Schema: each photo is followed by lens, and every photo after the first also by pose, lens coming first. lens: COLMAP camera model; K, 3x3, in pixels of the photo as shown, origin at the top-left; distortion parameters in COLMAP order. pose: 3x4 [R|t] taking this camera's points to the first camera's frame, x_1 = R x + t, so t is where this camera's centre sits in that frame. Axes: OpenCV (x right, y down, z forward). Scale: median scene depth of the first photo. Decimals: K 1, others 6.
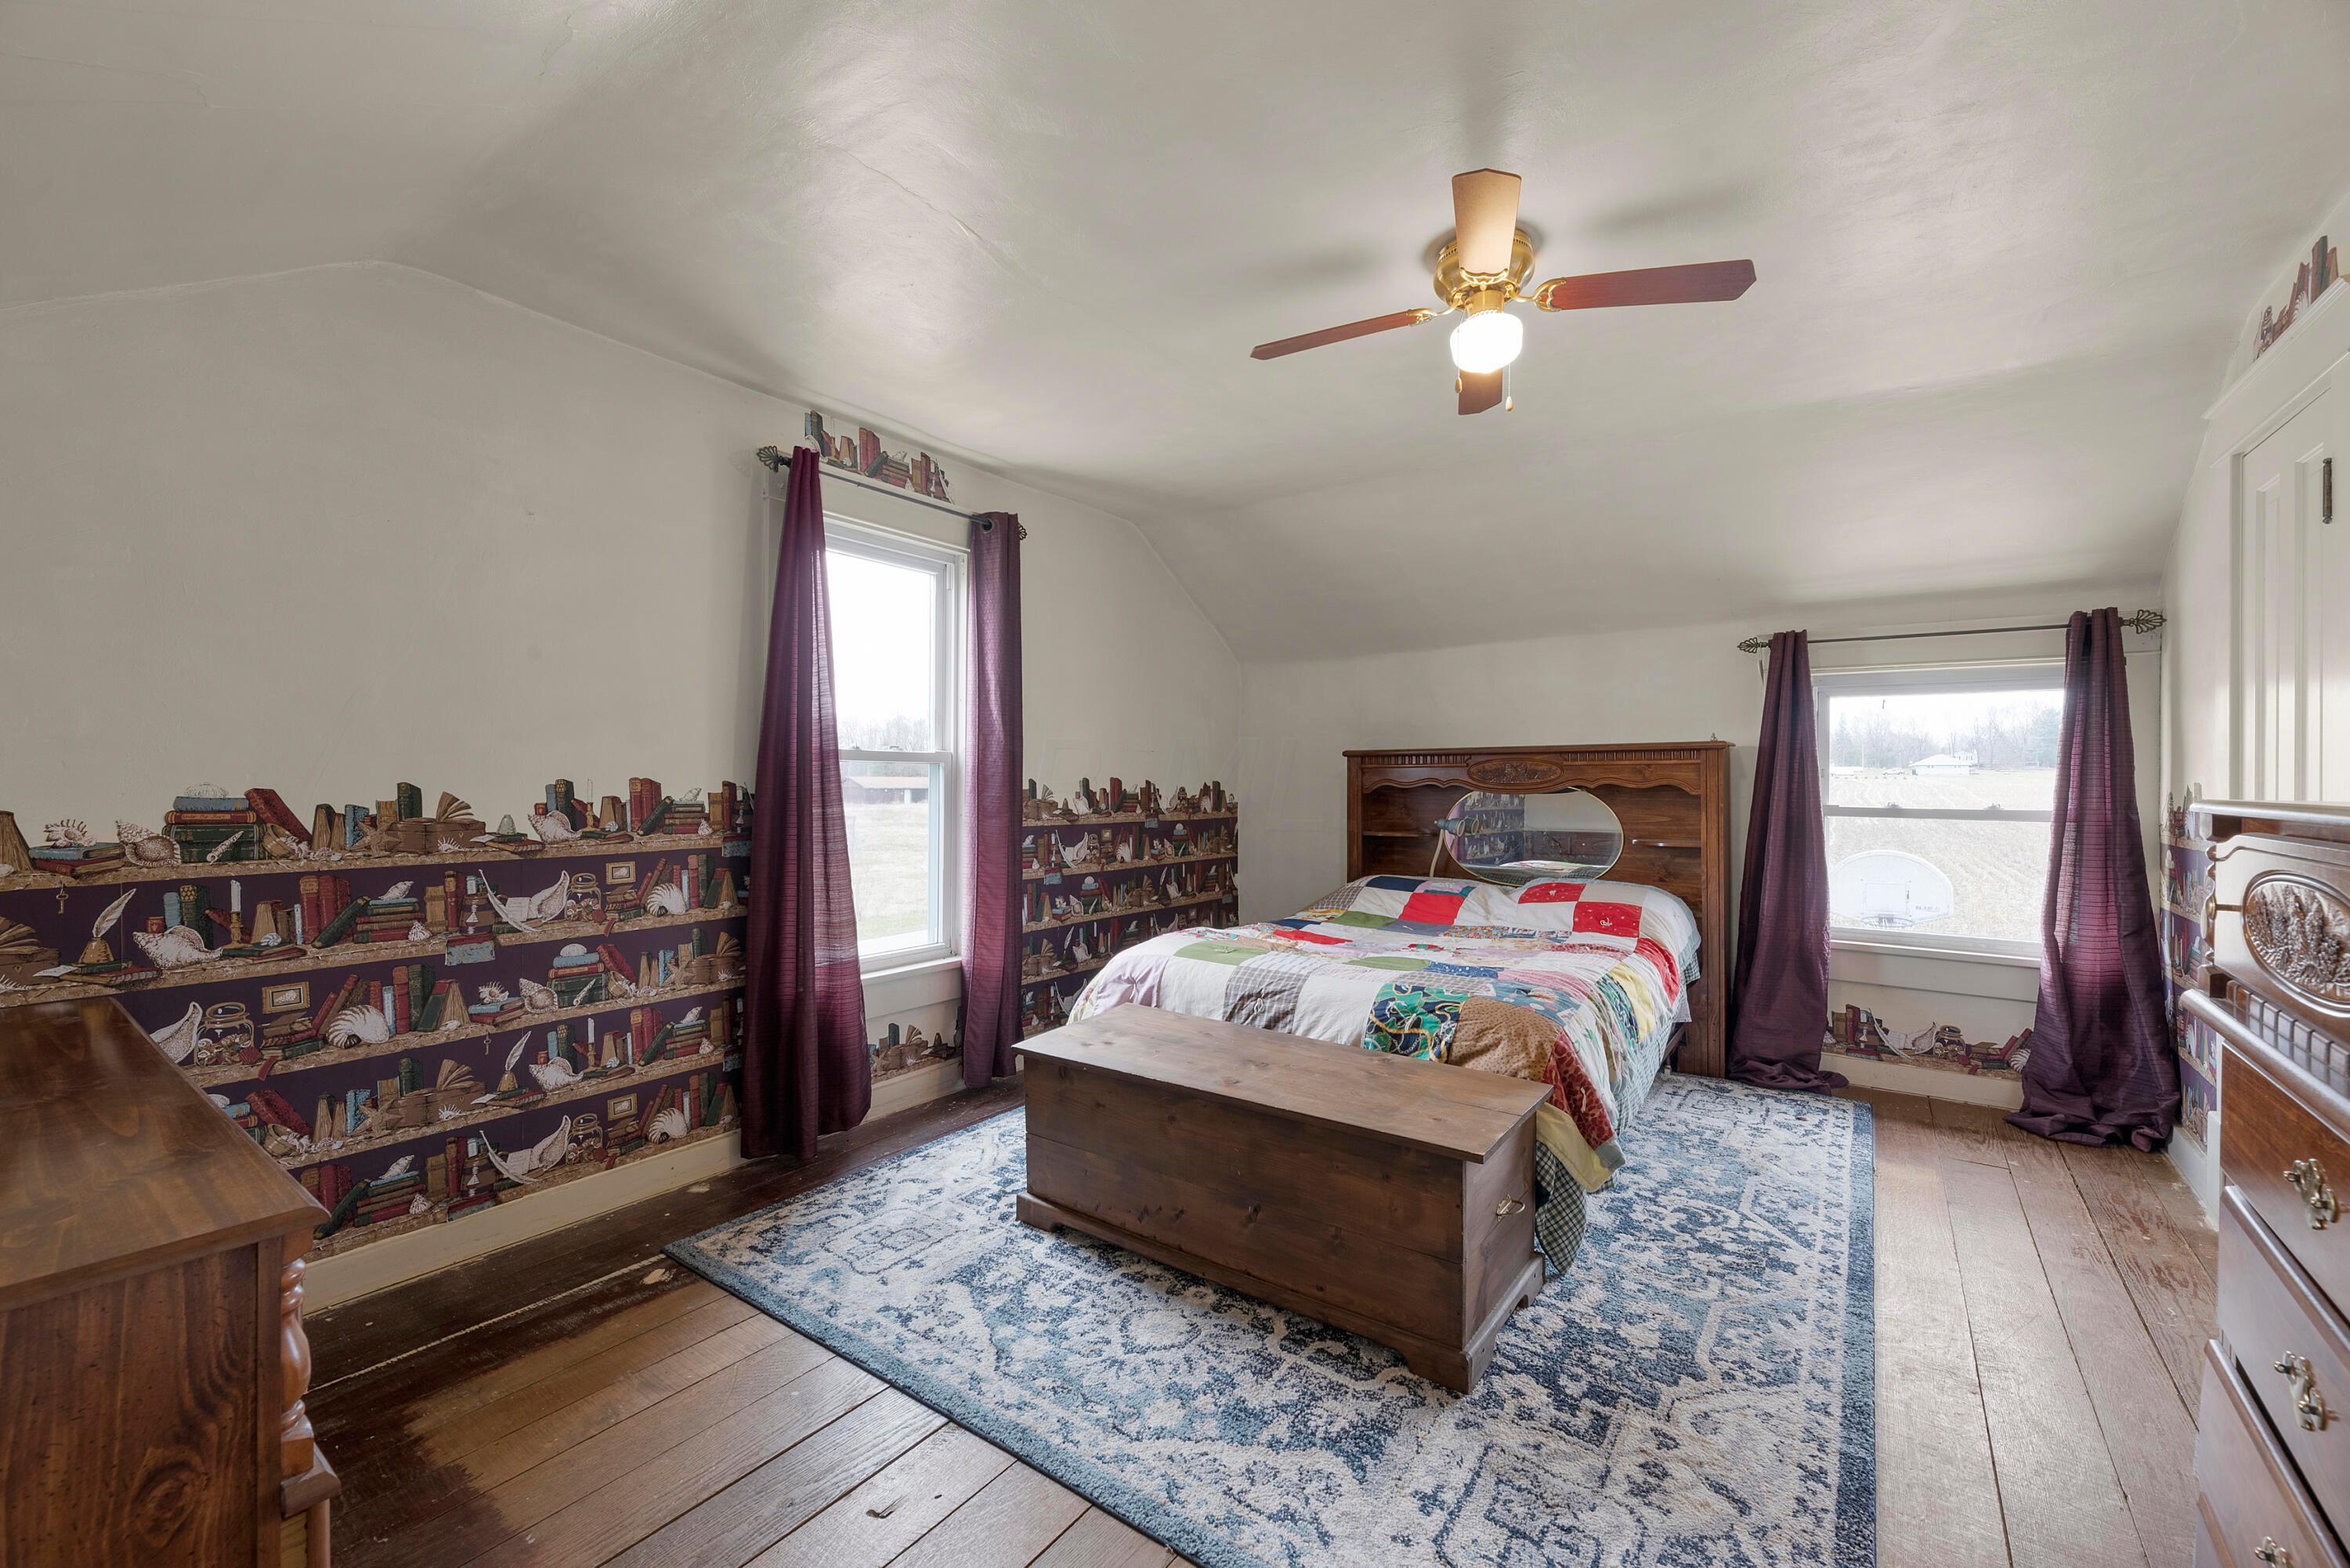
lens RADIAL K [[954.9, 0, 1173.4], [0, 954.9, 779.7], [0, 0, 1]] dist [-0.003320, 0.000515]
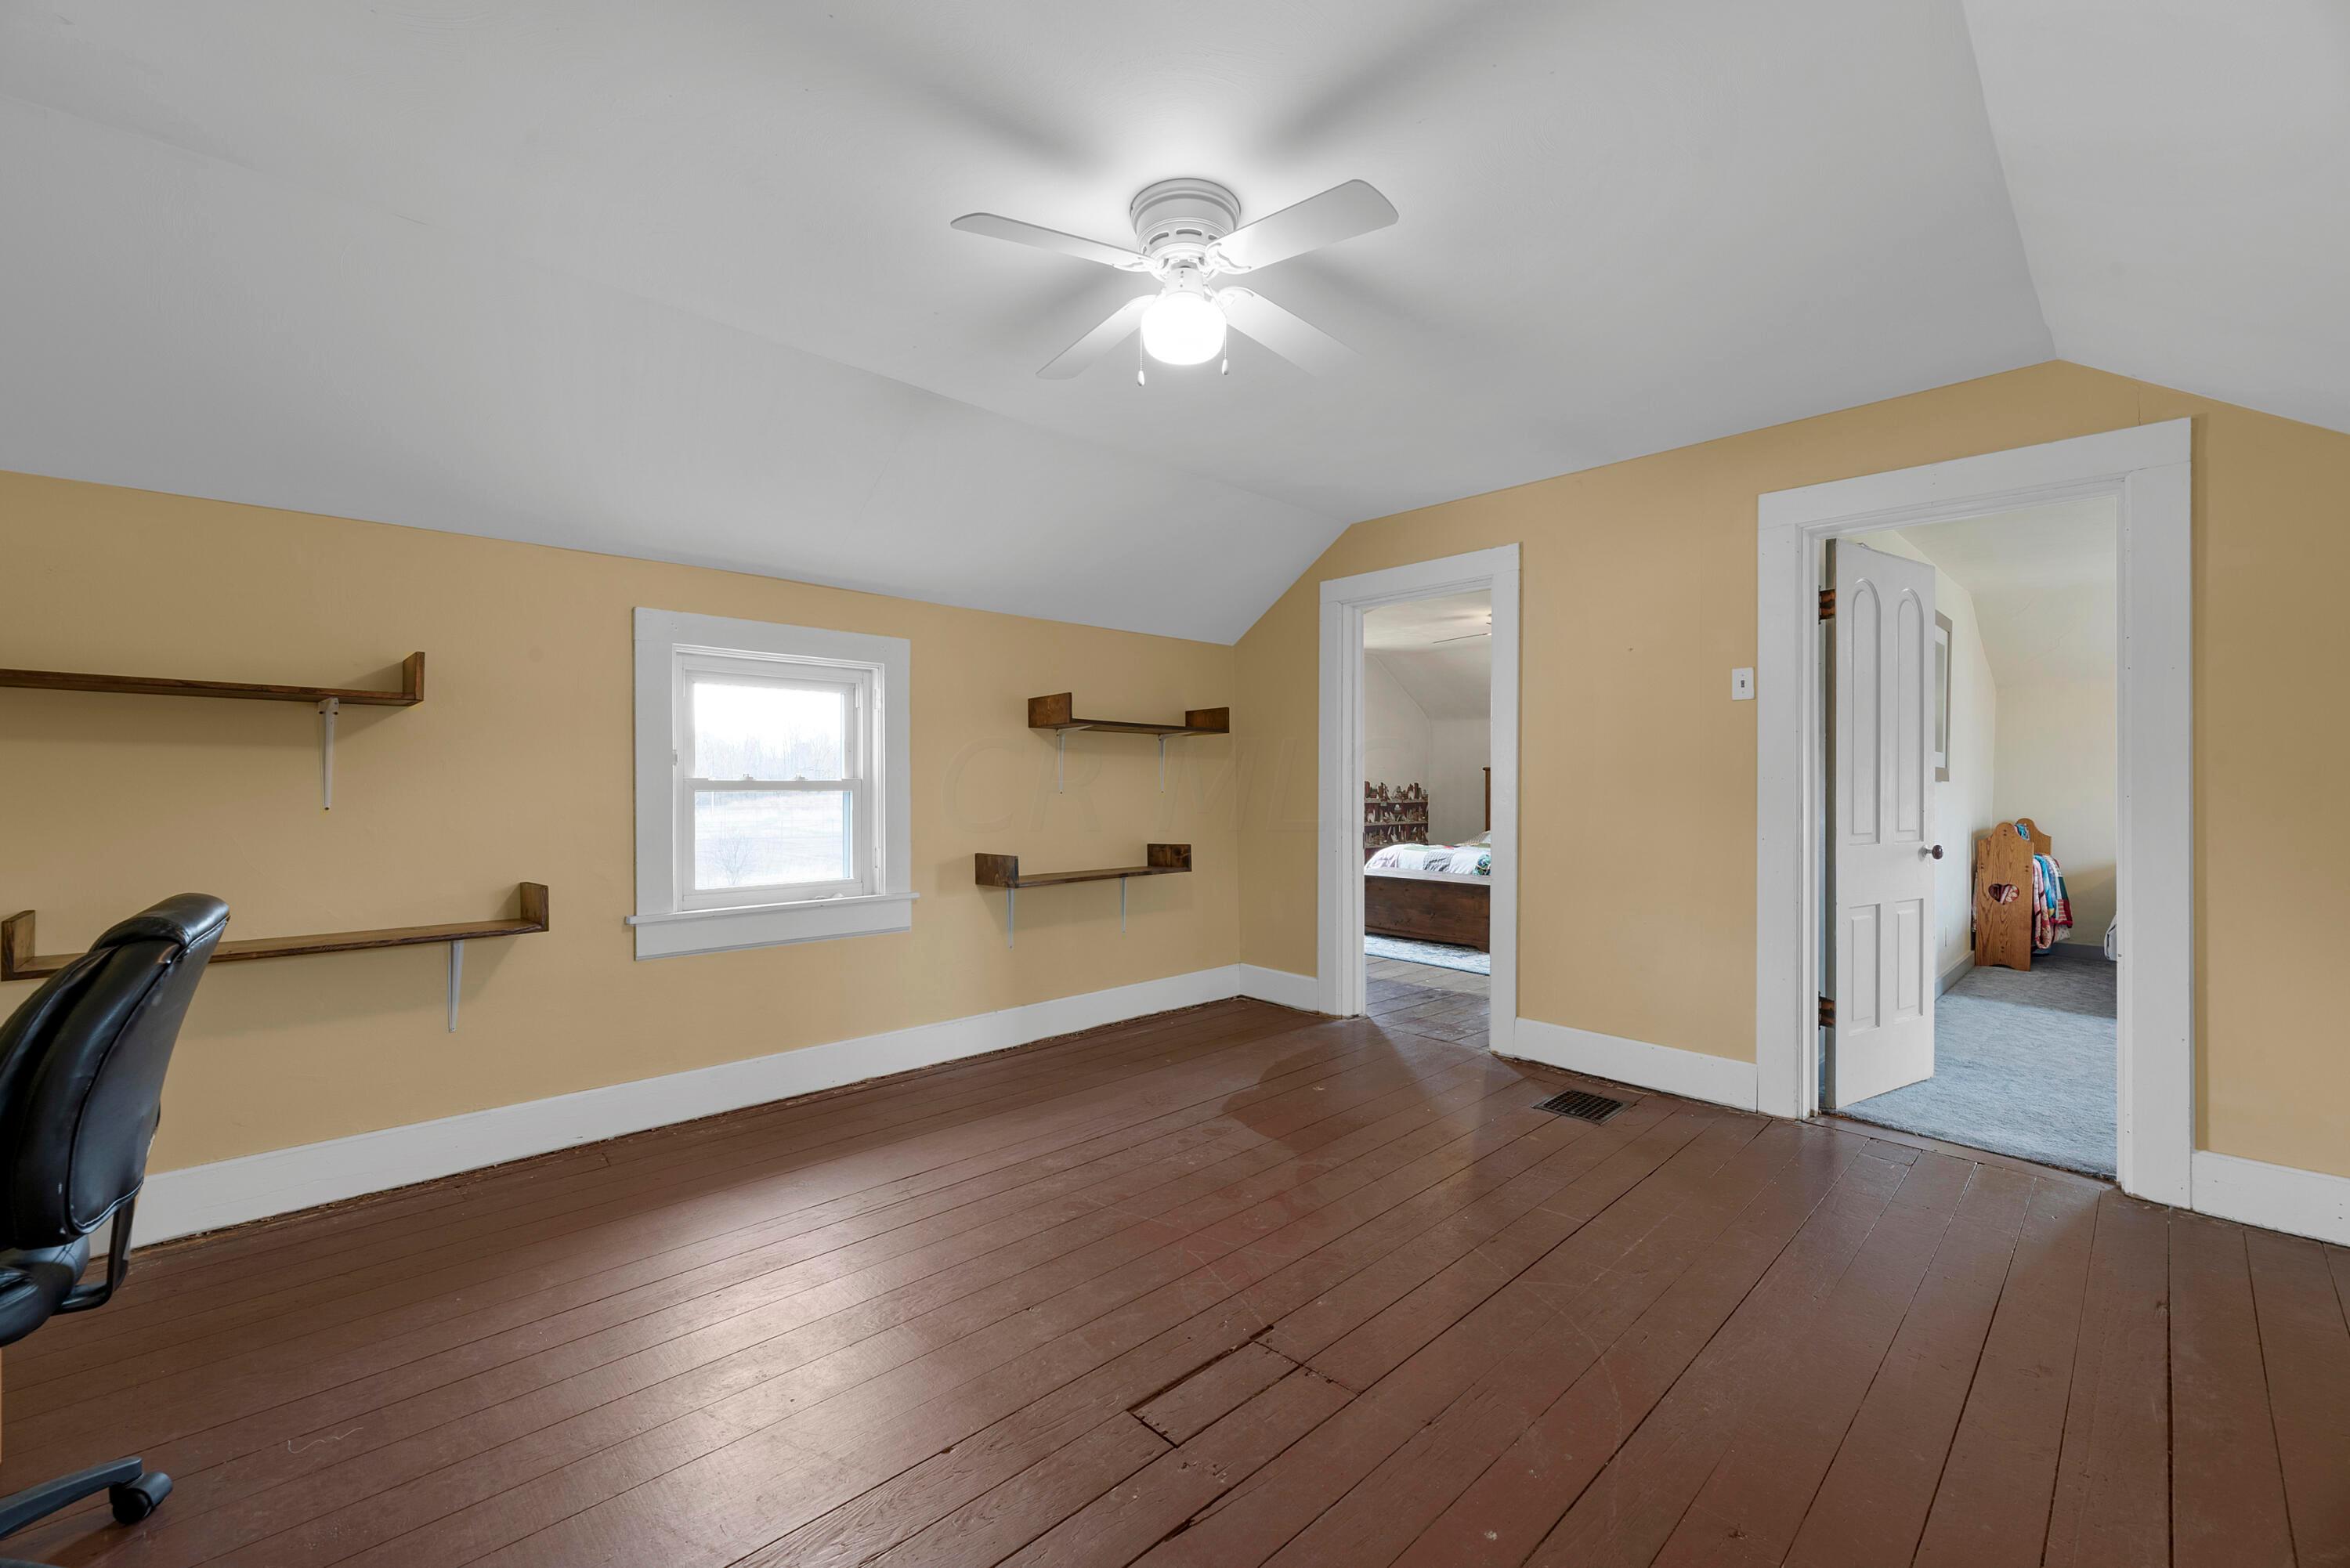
lens RADIAL K [[954.9, 0, 1177.2], [0, 954.9, 785.8], [0, 0, 1]] dist [-0.003320, 0.000515]
pose [[0.982157, -0.000942, -0.188059, -0.071540], [0.000937, 1.000000, -0.000116, 0.007574], [0.188059, -0.000062, 0.982158, -1.044206]]
